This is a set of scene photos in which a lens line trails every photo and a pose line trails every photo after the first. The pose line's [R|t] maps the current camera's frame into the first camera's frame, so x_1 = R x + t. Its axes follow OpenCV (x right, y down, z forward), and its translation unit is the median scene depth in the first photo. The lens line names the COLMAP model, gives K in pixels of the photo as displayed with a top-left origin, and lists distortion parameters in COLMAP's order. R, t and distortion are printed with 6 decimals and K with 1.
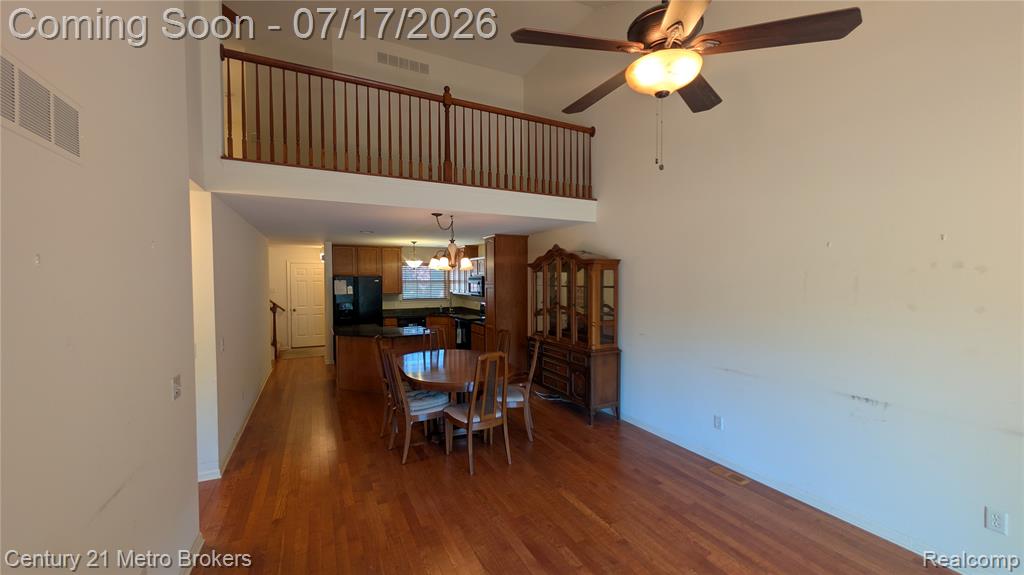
lens RADIAL K [[388.3, 0, 513.6], [0, 388.3, 291.3], [0, 0, 1]] dist [-0.000275, 0.000461]
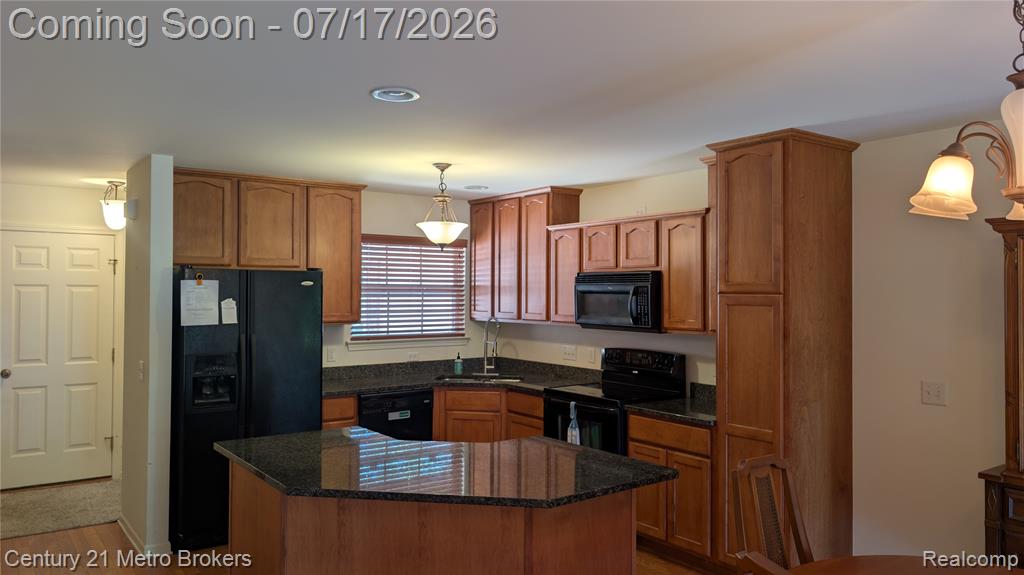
lens RADIAL K [[733.0, 0, 510.2], [0, 733.0, 282.4], [0, 0, 1]] dist [0.056317, -0.098869]
pose [[0.987609, 0.007545, 0.156752, -0.469467], [-0.000146, 0.998887, -0.047160, 0.002210], [-0.156933, 0.046553, 0.986511, 0.608824]]
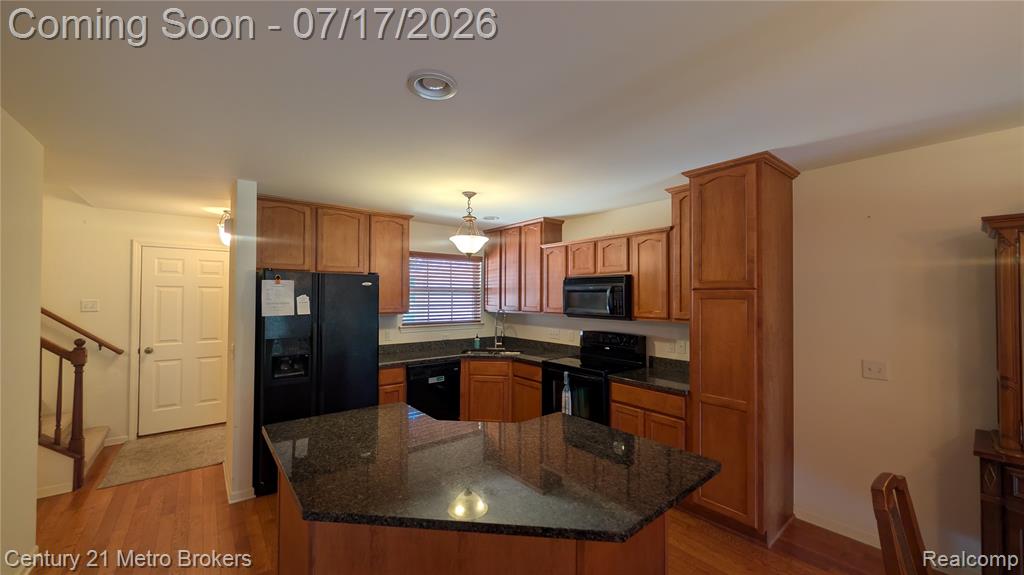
lens RADIAL K [[388.3, 0, 513.6], [0, 388.3, 291.3], [0, 0, 1]] dist [-0.000275, 0.000461]
pose [[0.979033, 0.007853, 0.203549, -0.467761], [0.001684, 0.998910, -0.046639, 0.002926], [-0.203694, 0.046004, 0.977953, 0.906553]]
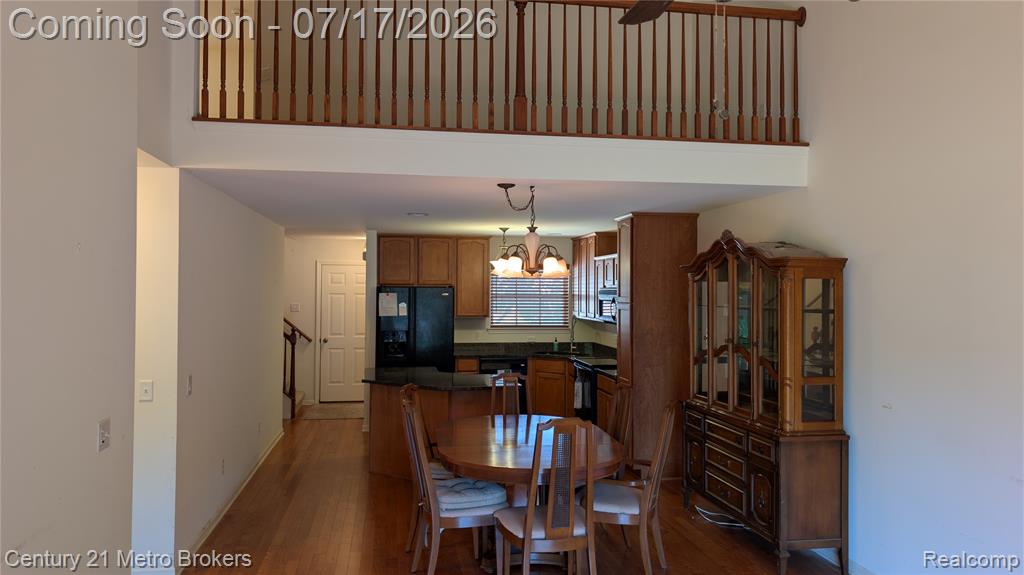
lens RADIAL K [[733.0, 0, 510.2], [0, 733.0, 282.4], [0, 0, 1]] dist [0.056317, -0.098869]
pose [[0.953619, 0.004953, -0.300974, 0.129166], [-0.018187, 0.998986, -0.041186, -0.001538], [0.300465, 0.044749, 0.952743, -0.058816]]
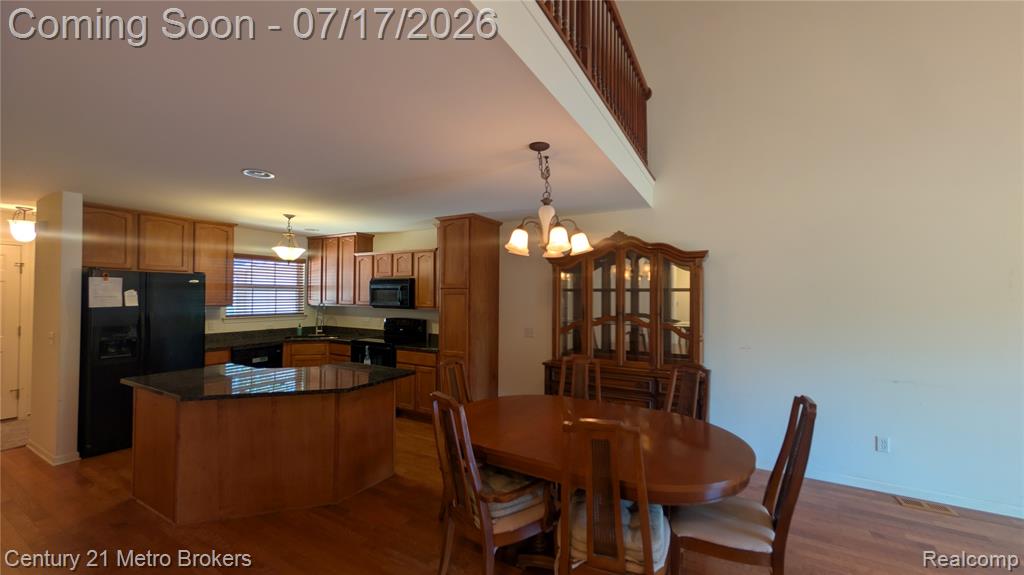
lens RADIAL K [[388.3, 0, 513.6], [0, 388.3, 291.3], [0, 0, 1]] dist [-0.000275, 0.000461]
pose [[0.833429, 0.013946, 0.552451, -0.469171], [0.009182, 0.999194, -0.039076, 0.018678], [-0.552551, 0.037640, 0.832629, 0.532736]]
